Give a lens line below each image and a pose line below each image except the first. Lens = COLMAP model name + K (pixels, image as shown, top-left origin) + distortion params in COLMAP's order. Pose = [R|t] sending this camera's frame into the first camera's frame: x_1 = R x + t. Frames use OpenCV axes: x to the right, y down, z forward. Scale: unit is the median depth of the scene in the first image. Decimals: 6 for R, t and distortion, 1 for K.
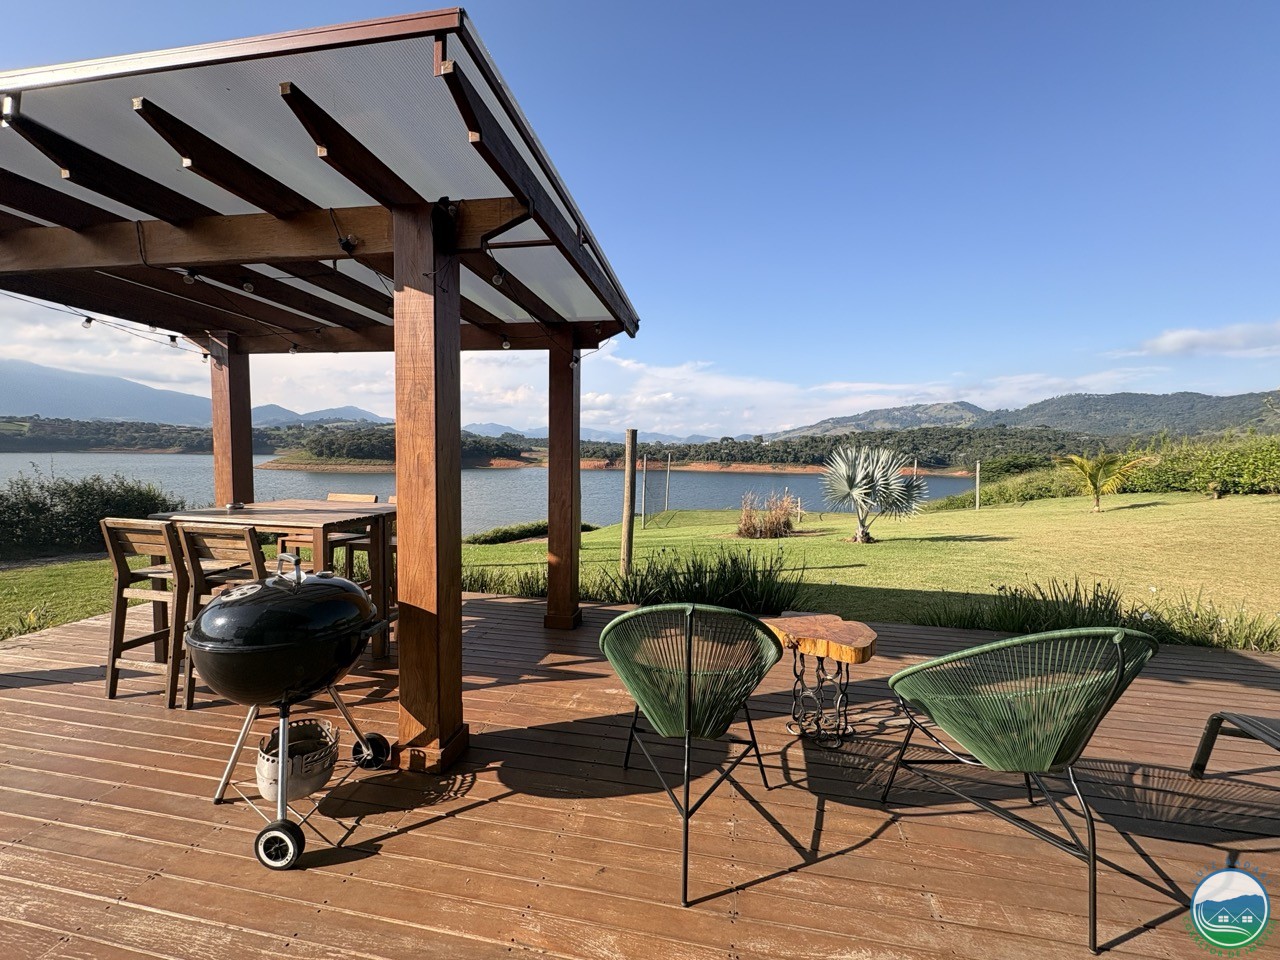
lens RADIAL K [[510.8, 0, 639.0], [0, 510.8, 479.8], [0, 0, 1]] dist [0.000186, 0.000252]
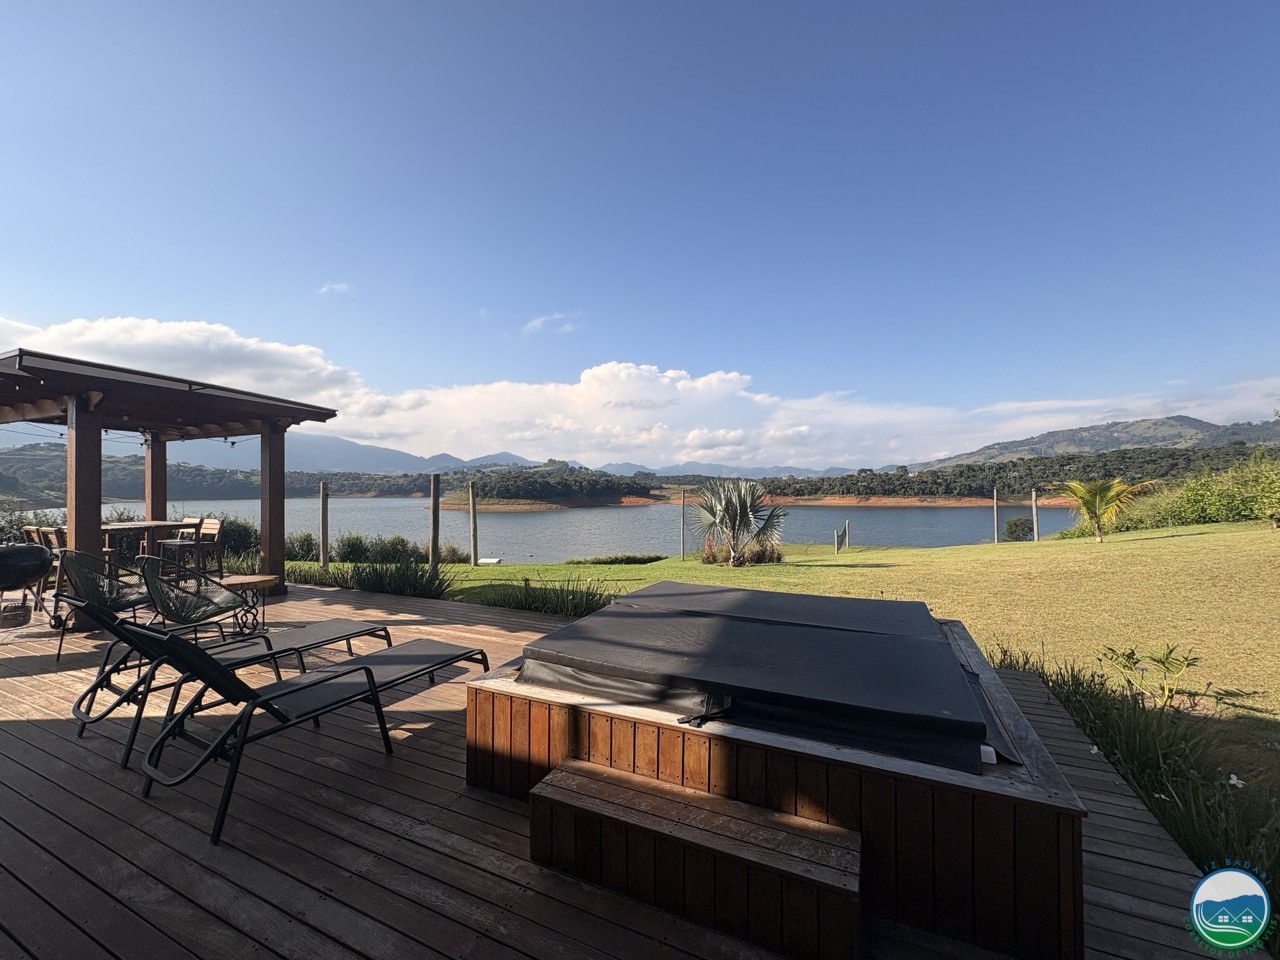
lens RADIAL K [[510.4, 0, 639.0], [0, 510.4, 479.8], [0, 0, 1]] dist [0.000397, 0.000128]
pose [[0.966990, -0.027204, -0.253357, 0.343366], [0.009060, 0.997327, -0.072509, 0.009314], [0.254653, 0.067820, 0.964651, -0.080738]]
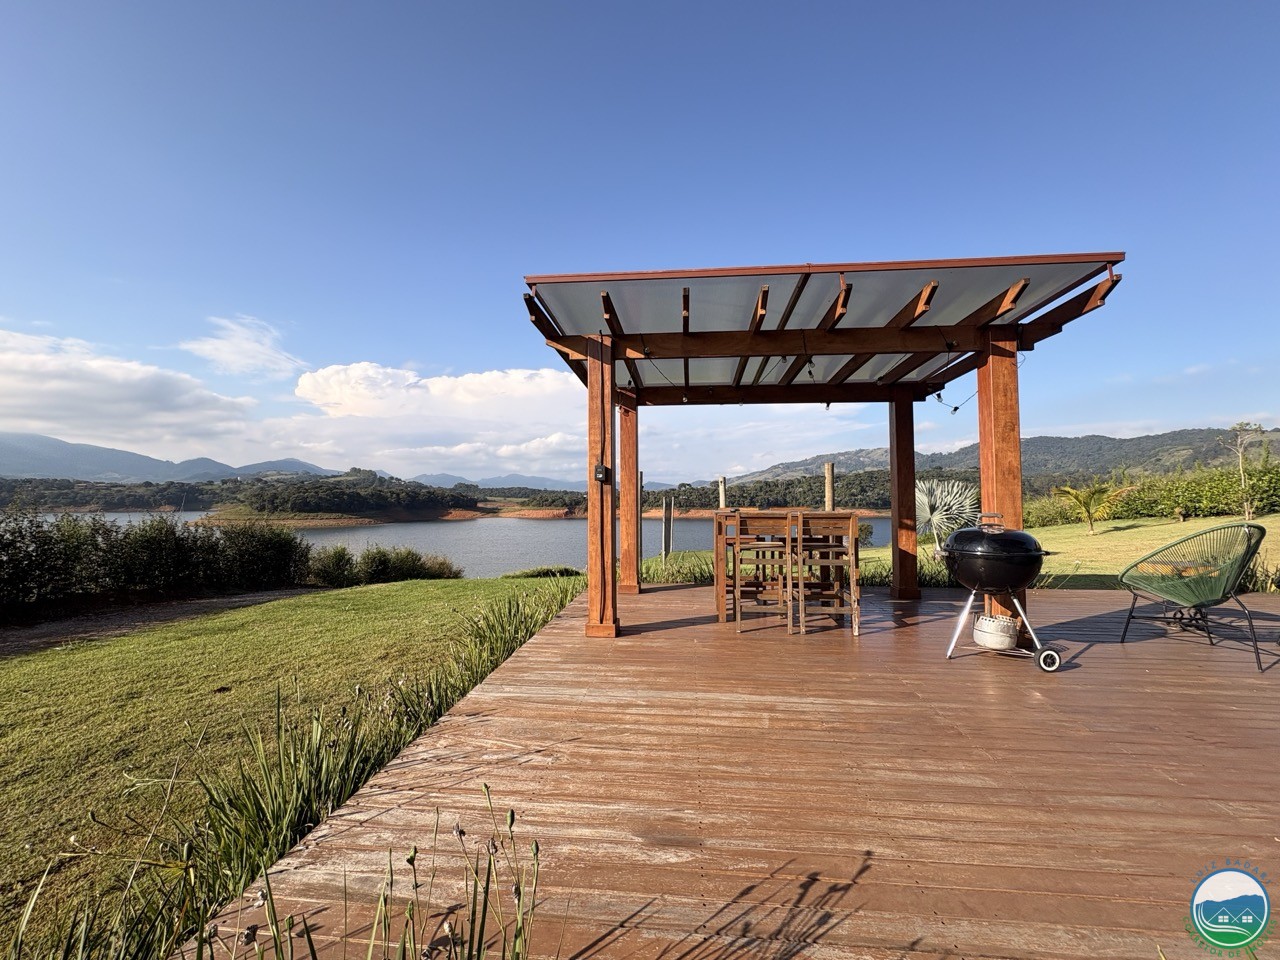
lens RADIAL K [[511.2, 0, 639.1], [0, 511.2, 478.6], [0, 0, 1]] dist [0.000359, 0.000186]
pose [[0.996079, -0.017231, 0.086773, -0.230560], [0.025411, 0.995241, -0.094073, 0.017925], [-0.084739, 0.095909, 0.991777, -0.080139]]
